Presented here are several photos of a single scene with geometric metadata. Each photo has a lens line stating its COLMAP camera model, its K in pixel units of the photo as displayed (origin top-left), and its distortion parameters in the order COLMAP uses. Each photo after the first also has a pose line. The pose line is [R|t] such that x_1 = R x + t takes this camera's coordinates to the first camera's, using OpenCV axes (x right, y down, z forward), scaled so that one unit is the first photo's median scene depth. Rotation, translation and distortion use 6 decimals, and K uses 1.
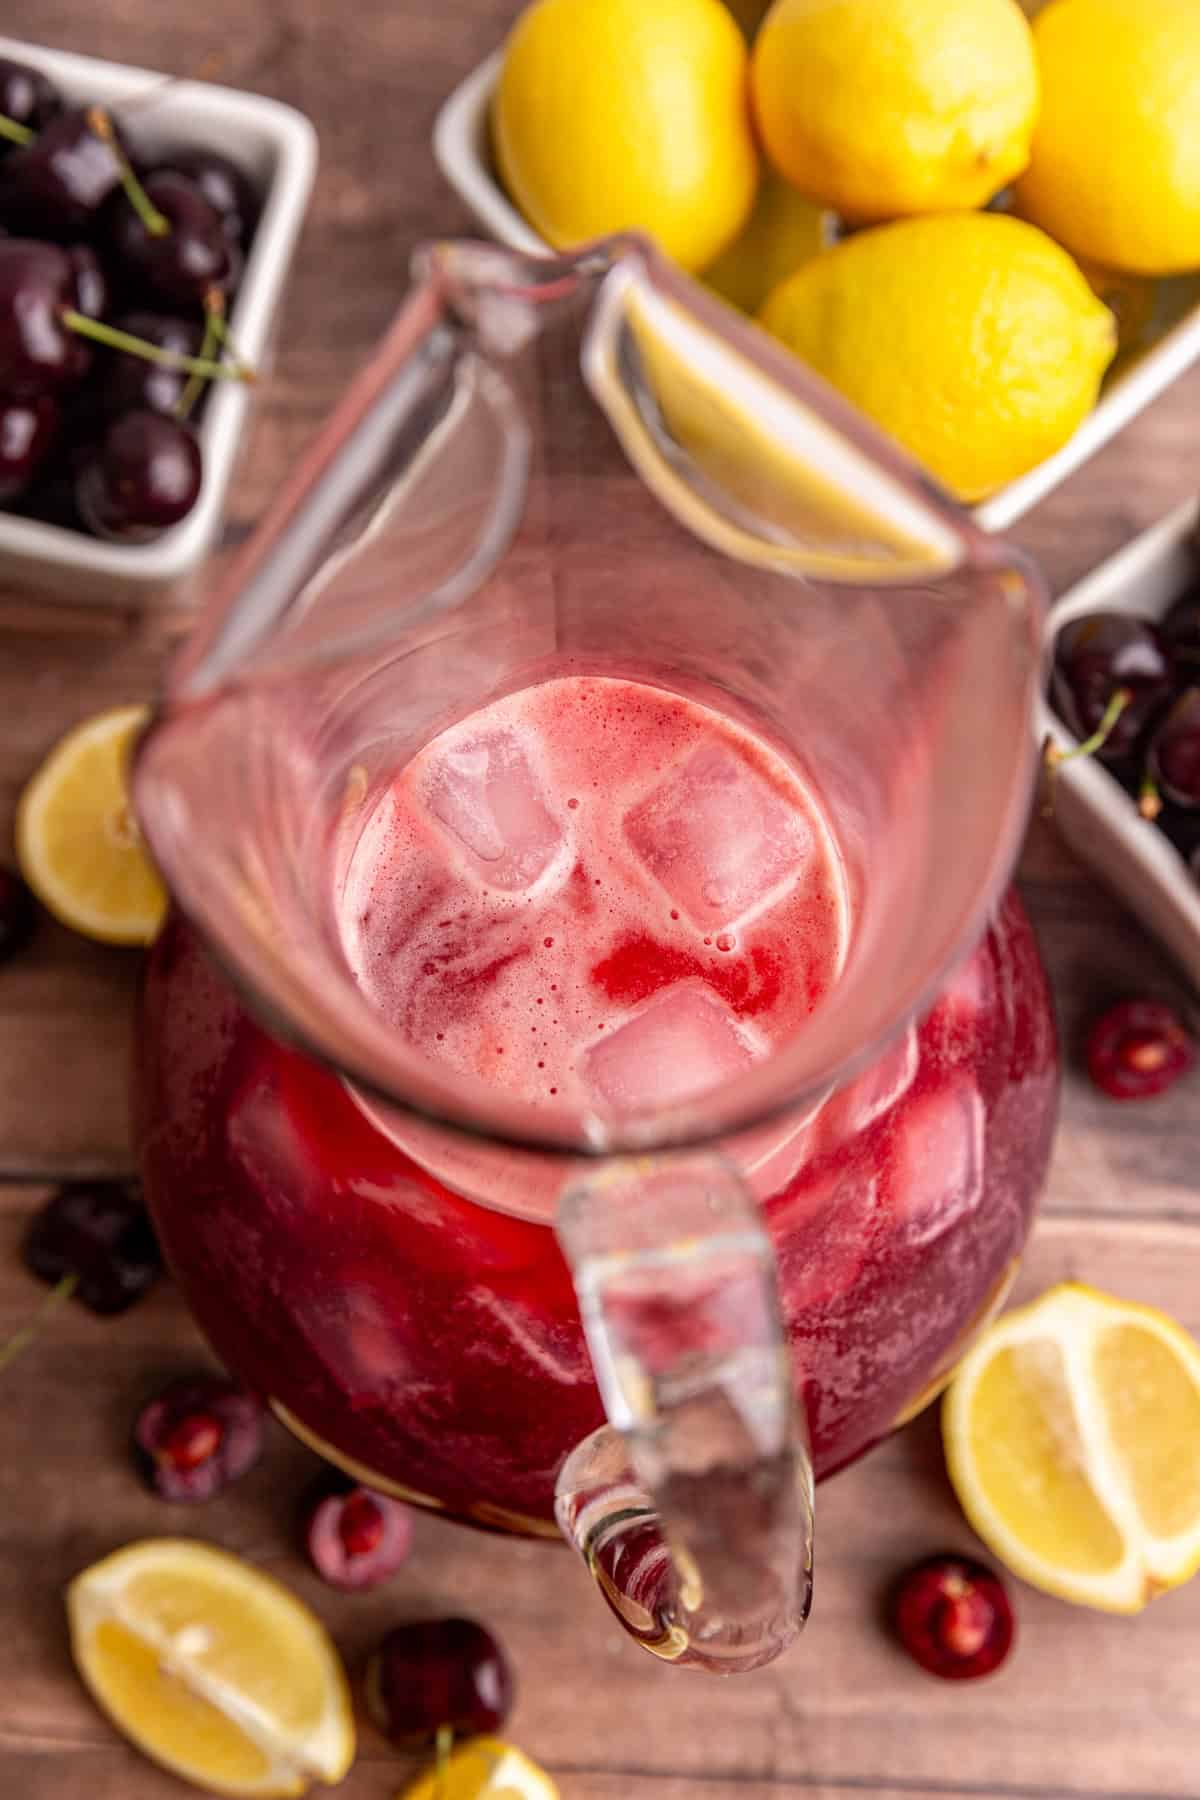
lens RADIAL K [[2597.8, 0, 600.0], [0, 2597.8, 900.0], [0, 0, 1]] dist [0.203786, -0.005059]
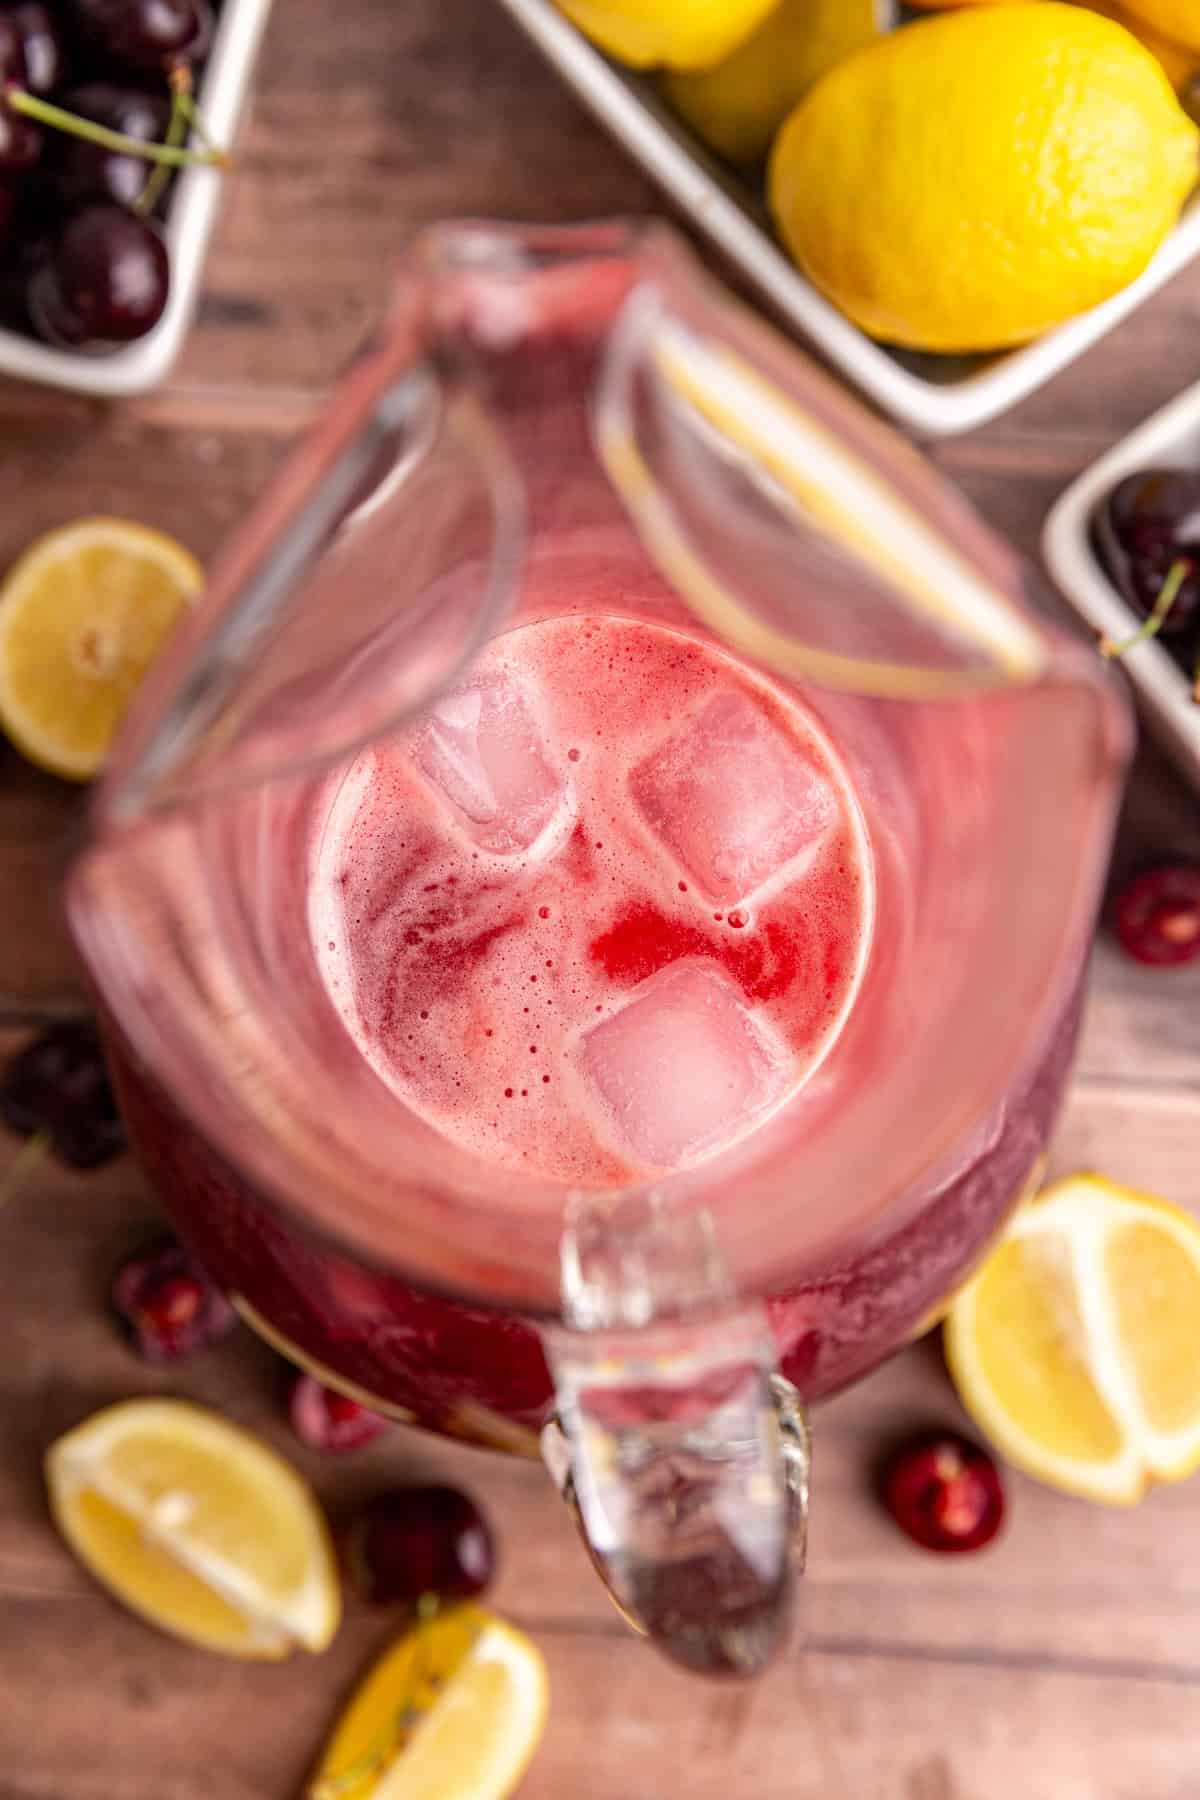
lens RADIAL K [[2558.2, 0, 600.0], [0, 2558.2, 900.0], [0, 0, 1]] dist [0.155349, -0.028630]
pose [[0.999750, 0.022357, -0.000112, -0.000061], [-0.021932, 0.981676, 0.189292, -0.133678], [0.004342, -0.189243, 0.981921, 0.099867]]
